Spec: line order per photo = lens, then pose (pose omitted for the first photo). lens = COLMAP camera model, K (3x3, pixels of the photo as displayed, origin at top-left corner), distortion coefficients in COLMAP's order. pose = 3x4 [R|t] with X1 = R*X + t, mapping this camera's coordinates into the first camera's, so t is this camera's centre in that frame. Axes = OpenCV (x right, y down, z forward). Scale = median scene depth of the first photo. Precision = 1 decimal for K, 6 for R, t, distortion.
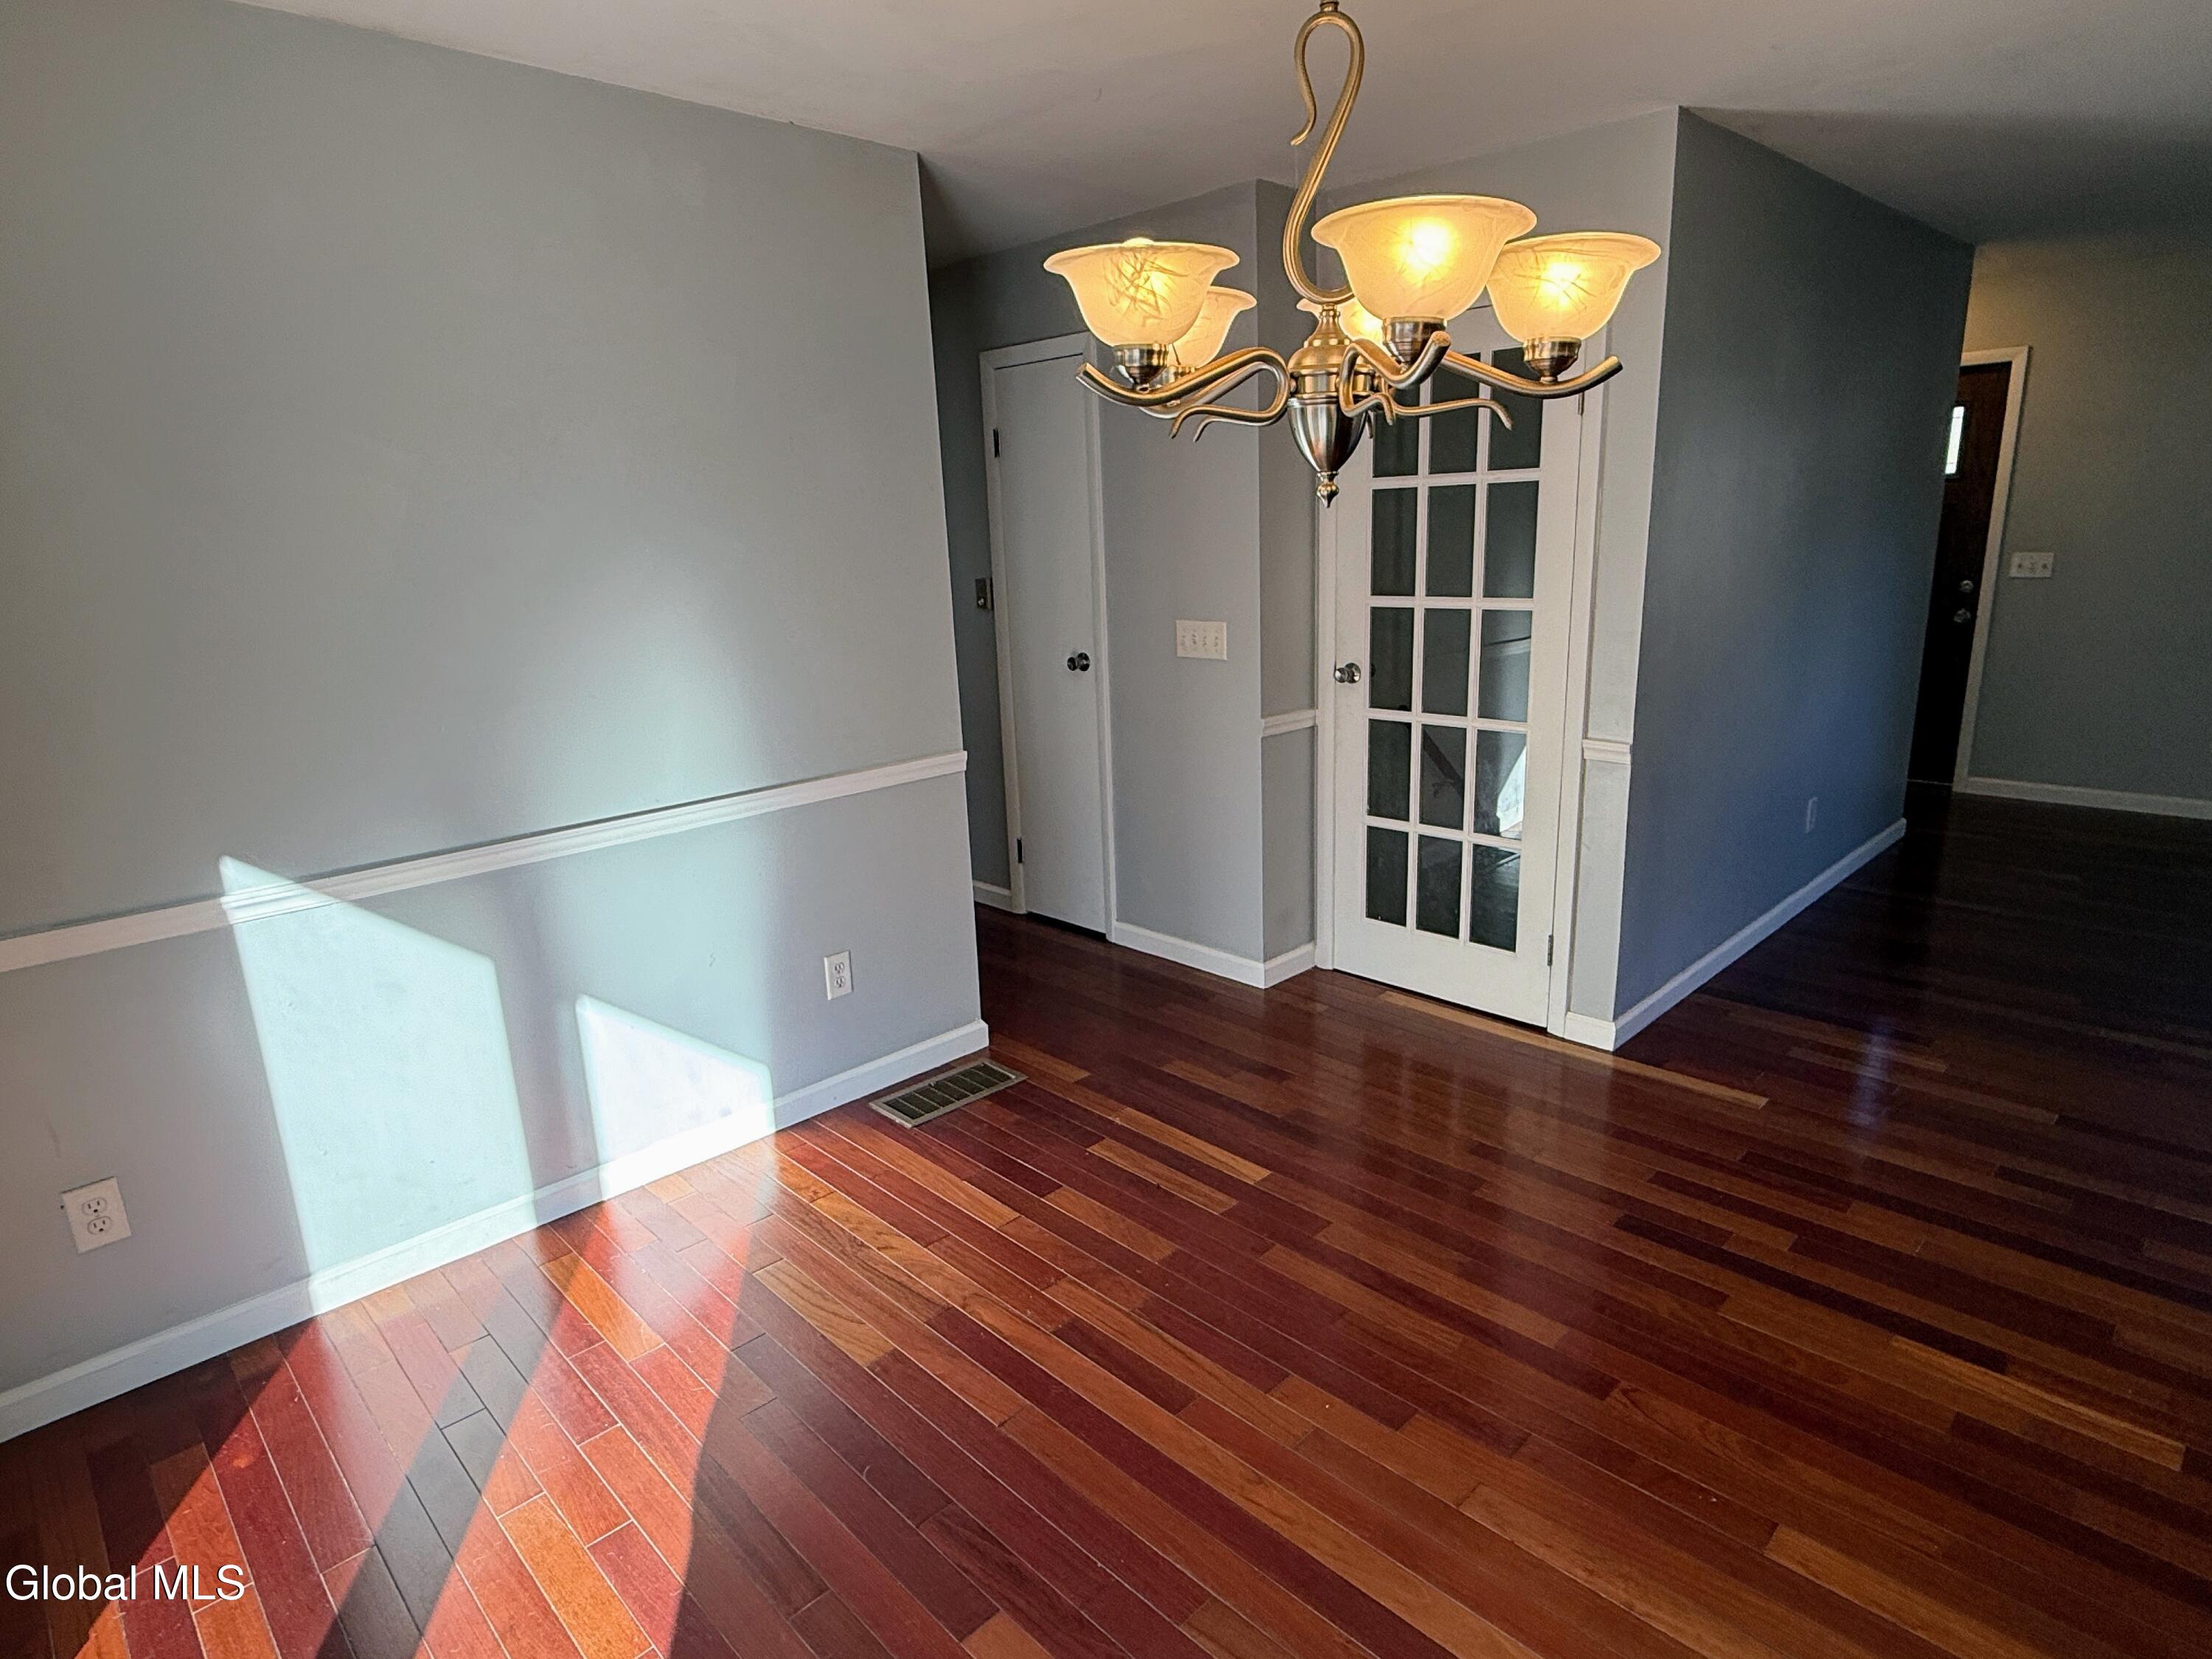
lens RADIAL K [[1210.6, 0, 1106.0], [0, 1210.6, 829.5], [0, 0, 1]] dist [0.002969, 0.000670]
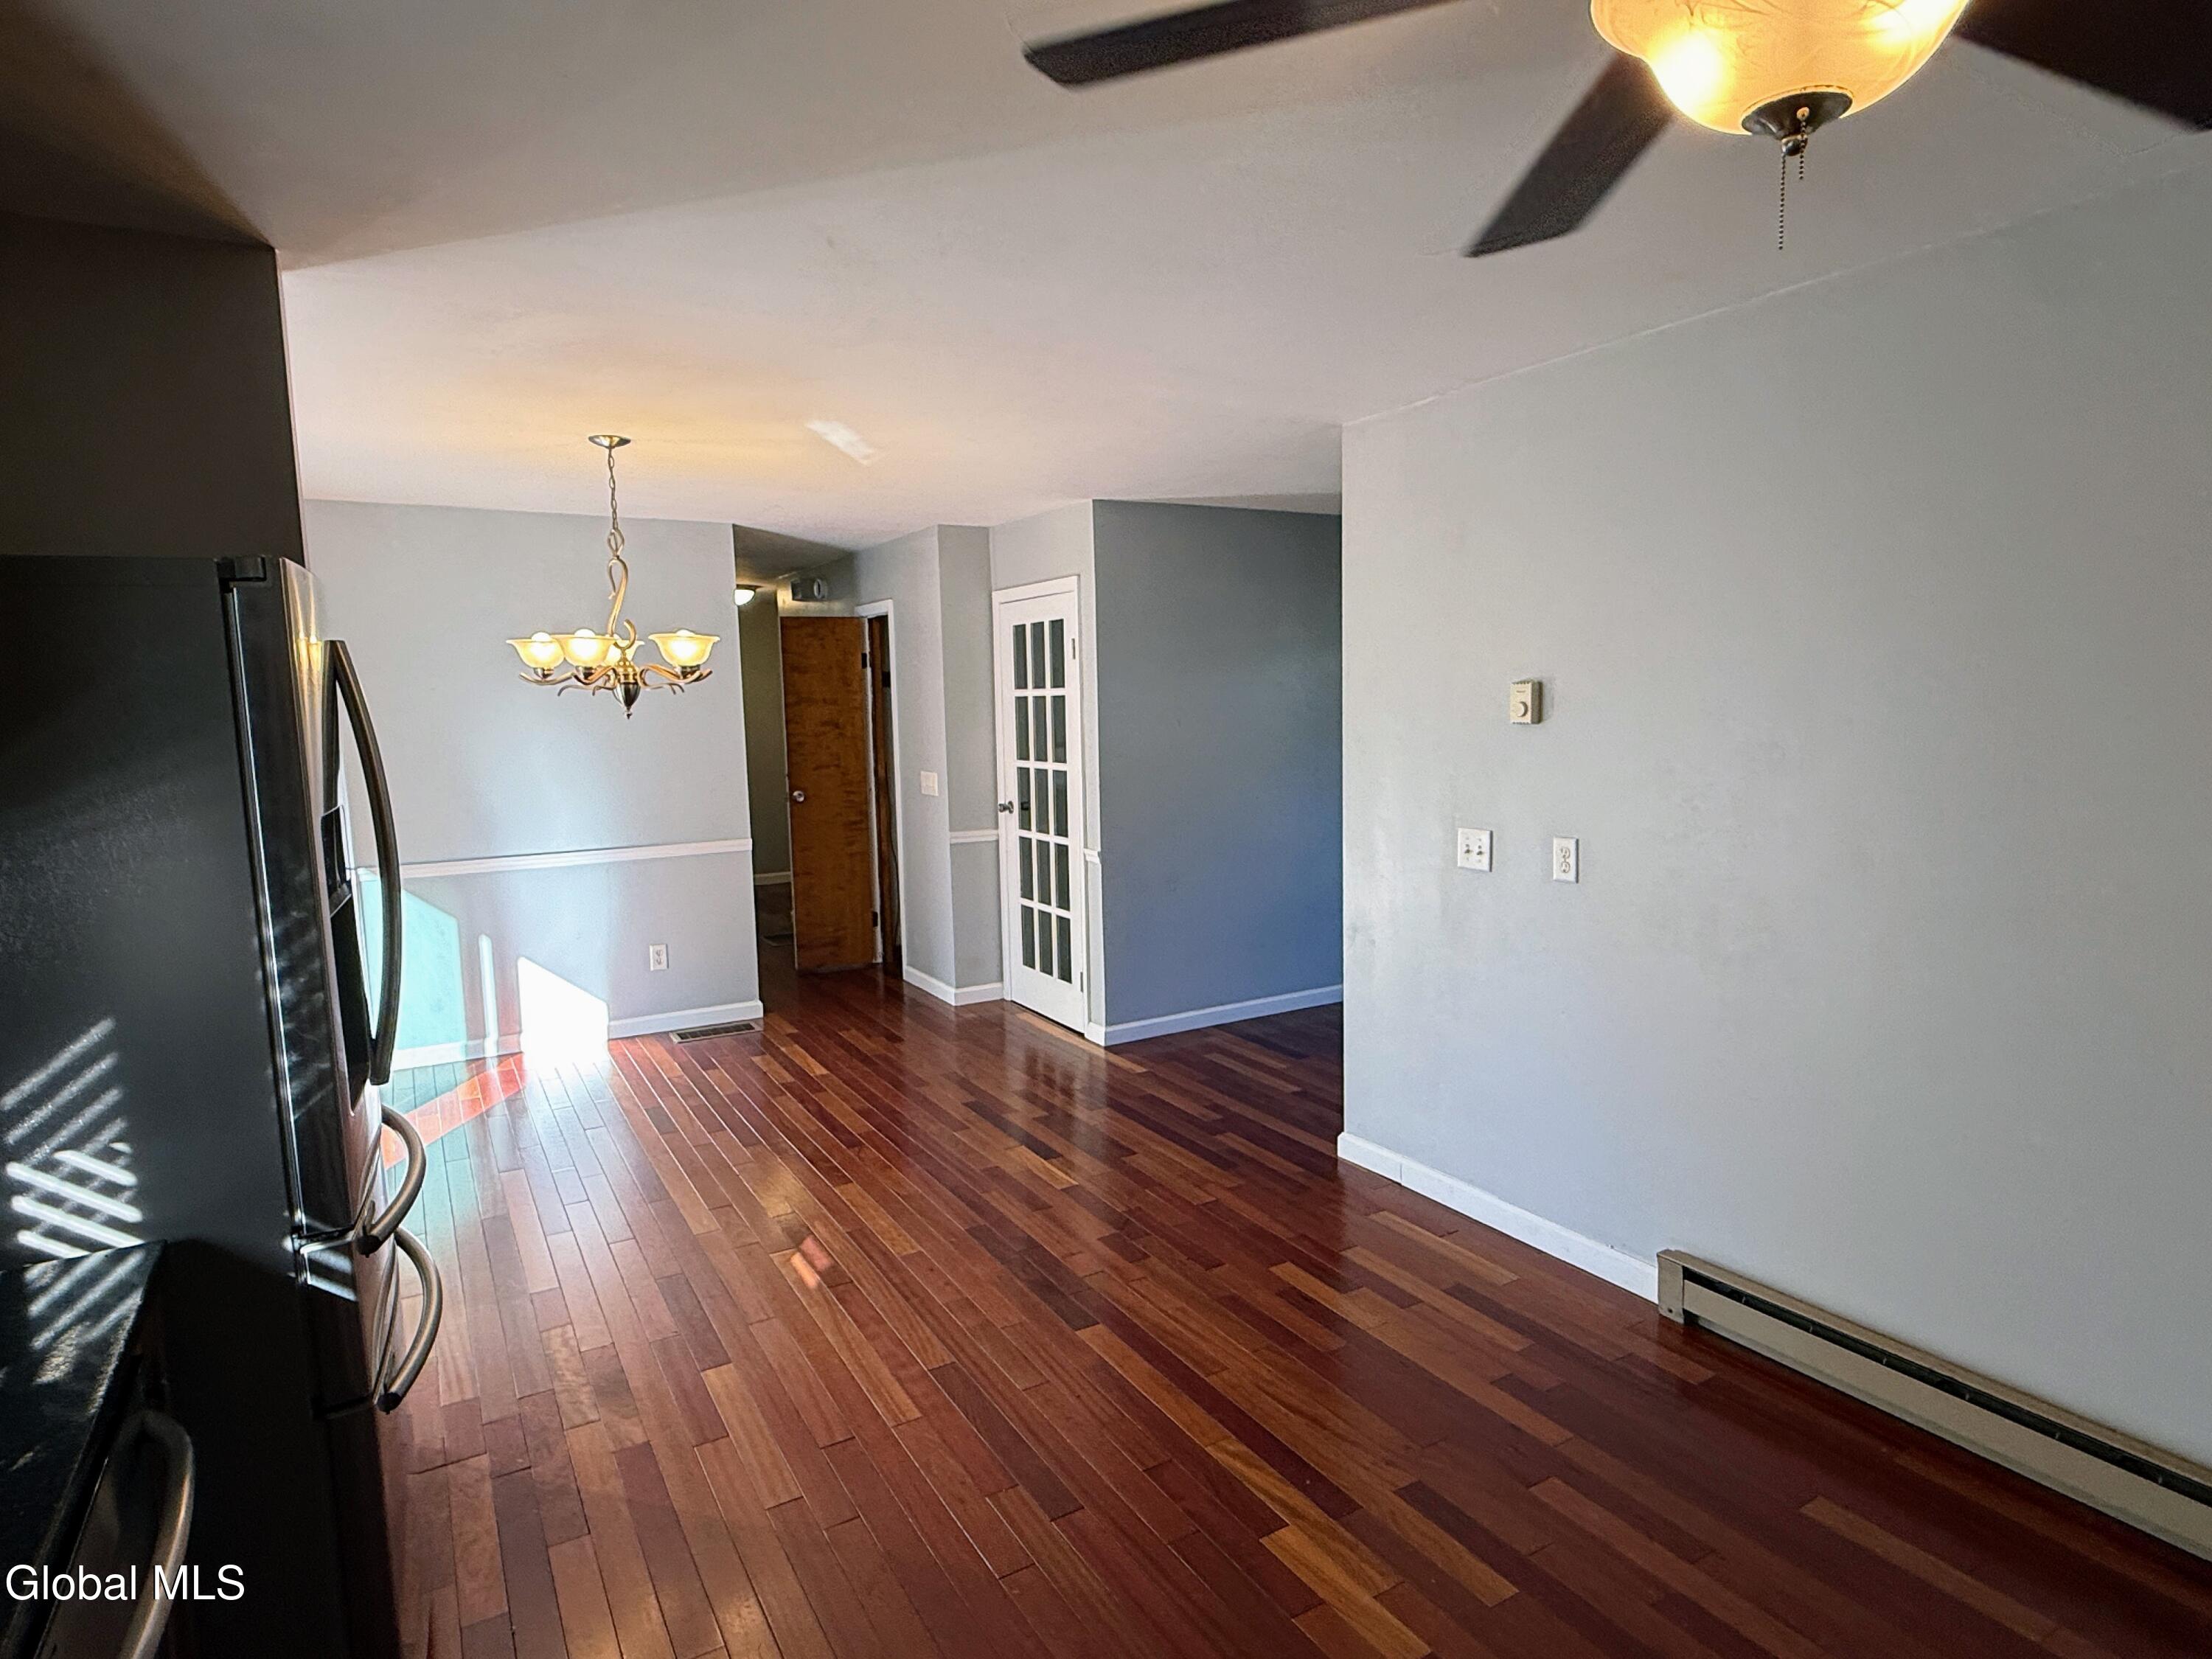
lens RADIAL K [[1228.7, 0, 1113.1], [0, 1228.7, 822.8], [0, 0, 1]] dist [0.001330, 0.001064]
pose [[0.972248, 0.047619, -0.229055, 0.813582], [-0.077277, 0.989479, -0.122305, 0.090661], [0.220821, 0.136612, 0.965699, -0.615576]]
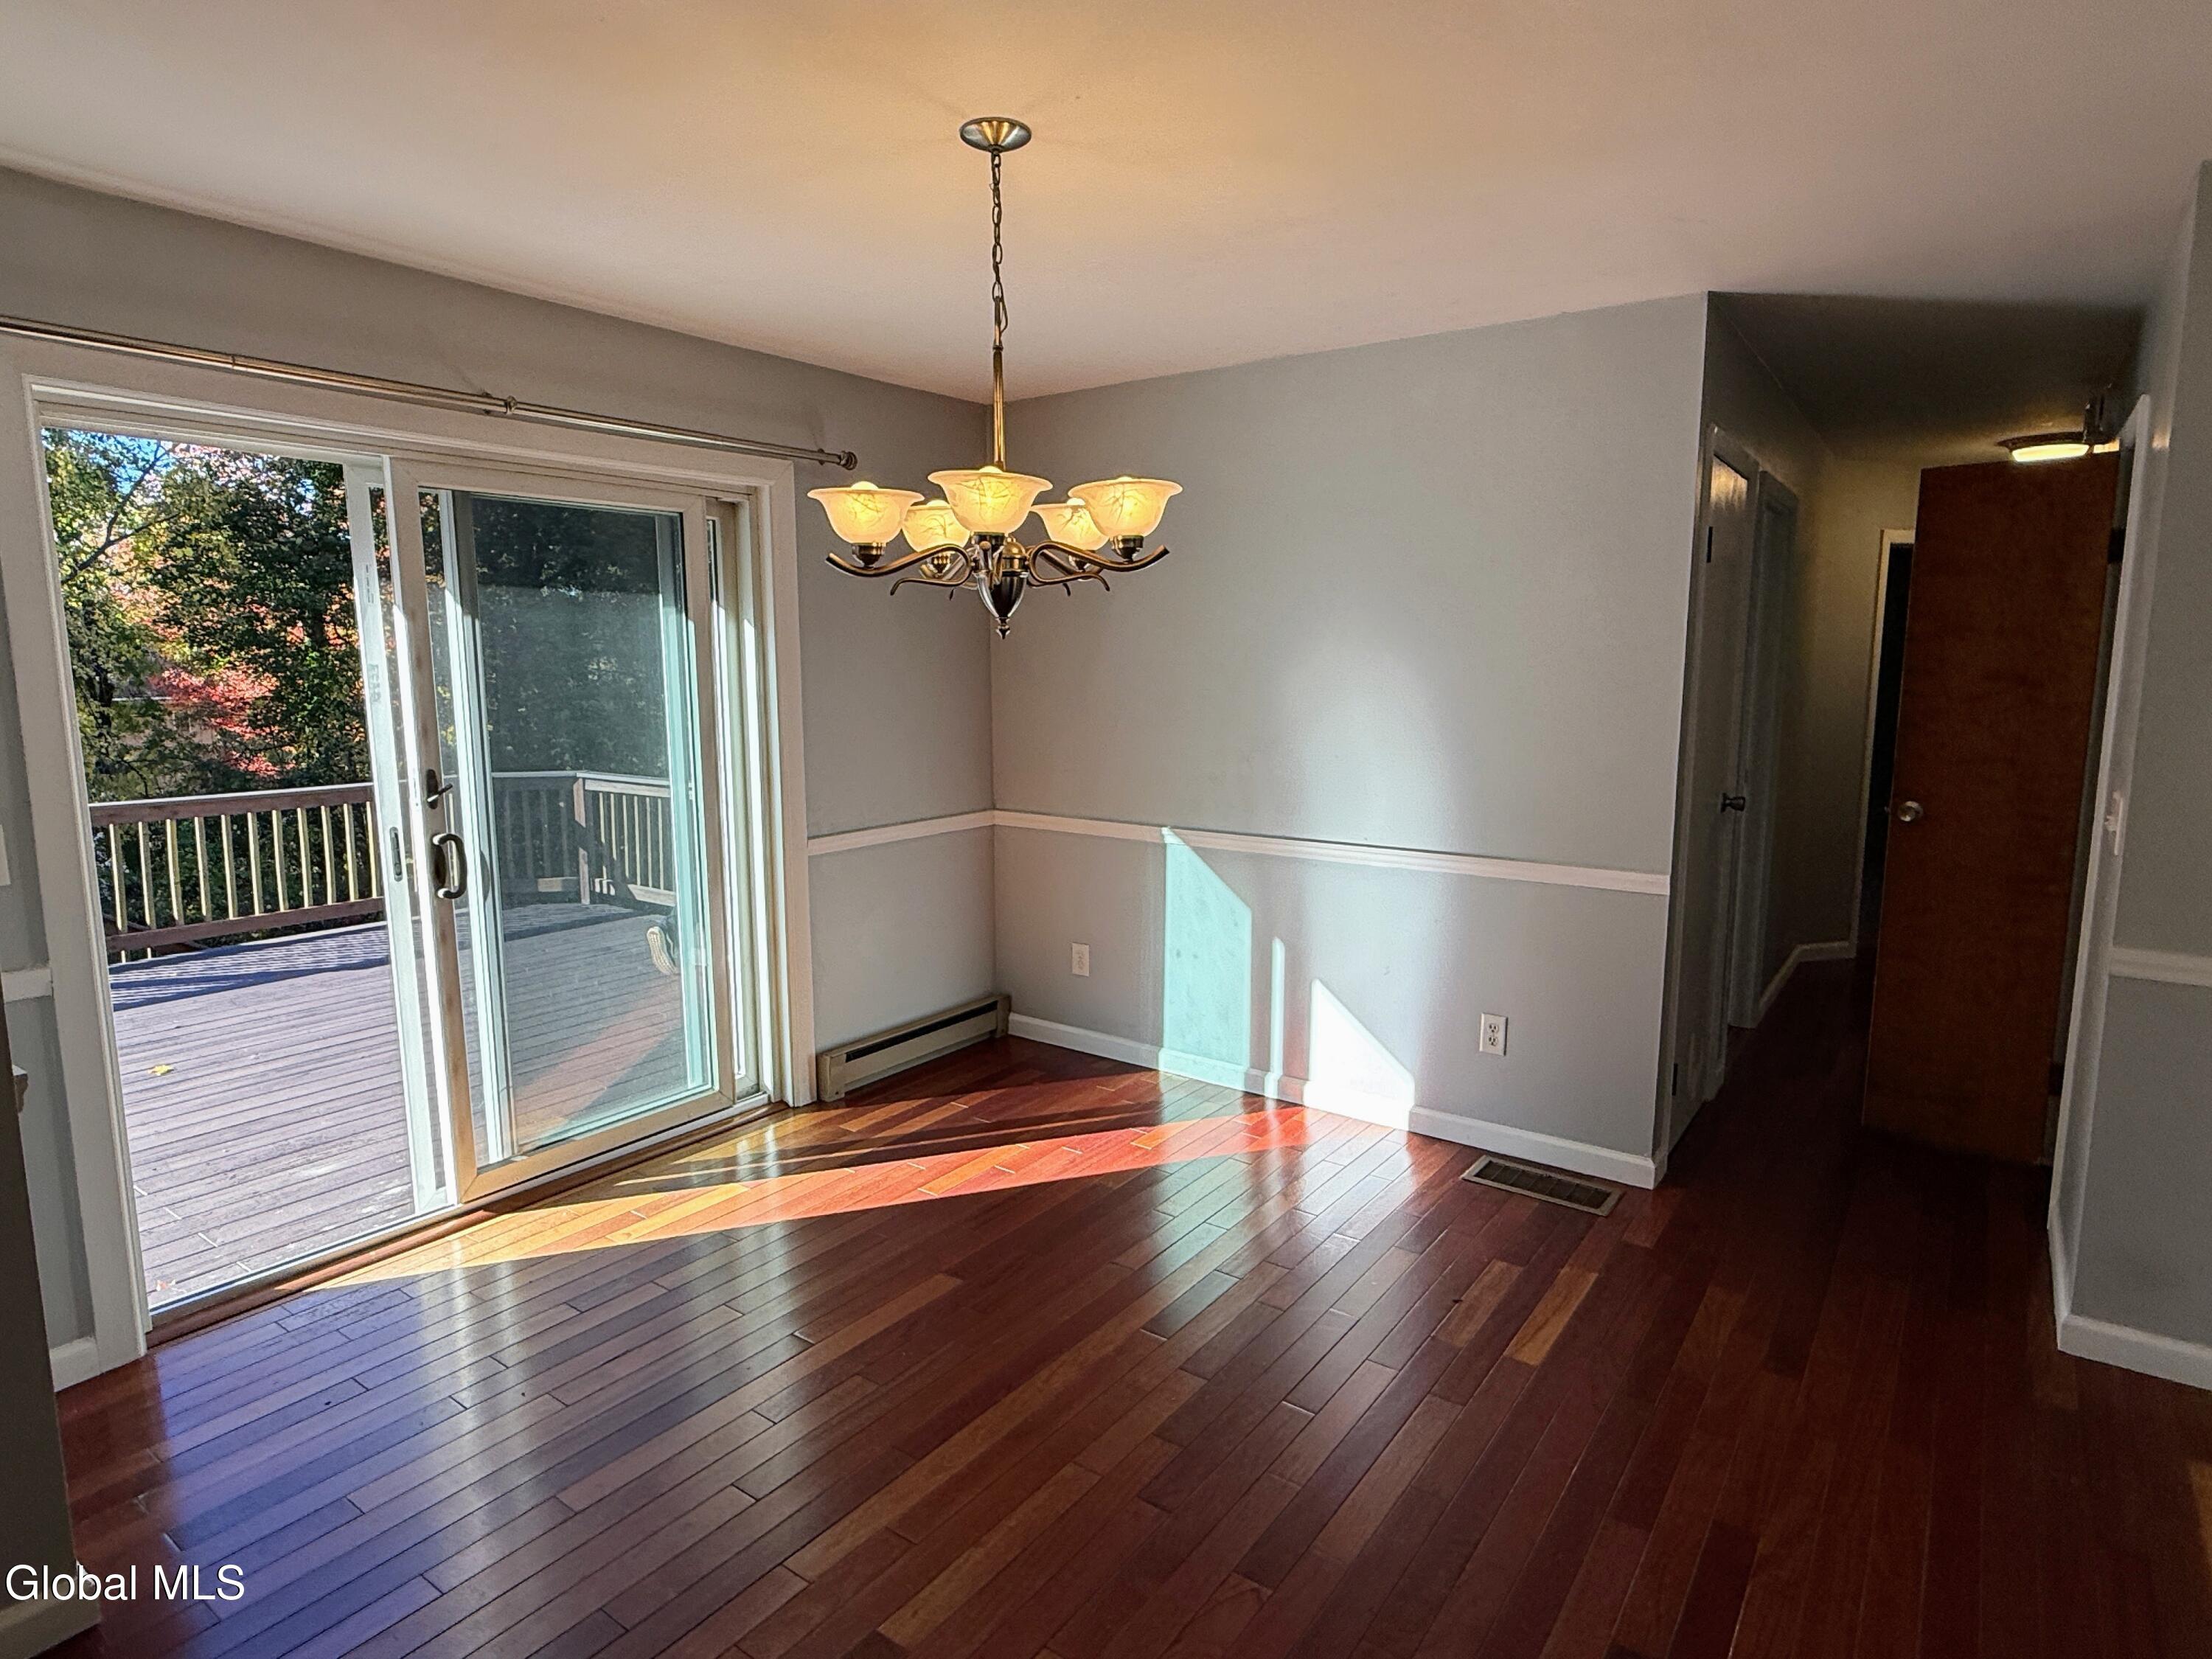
lens RADIAL K [[1228.7, 0, 1113.1], [0, 1228.7, 822.8], [0, 0, 1]] dist [0.001330, 0.001064]
pose [[0.172790, 0.173031, -0.969641, 0.770599], [-0.246799, 0.960649, 0.127447, -0.123512], [0.953537, 0.217285, 0.208695, 0.366894]]
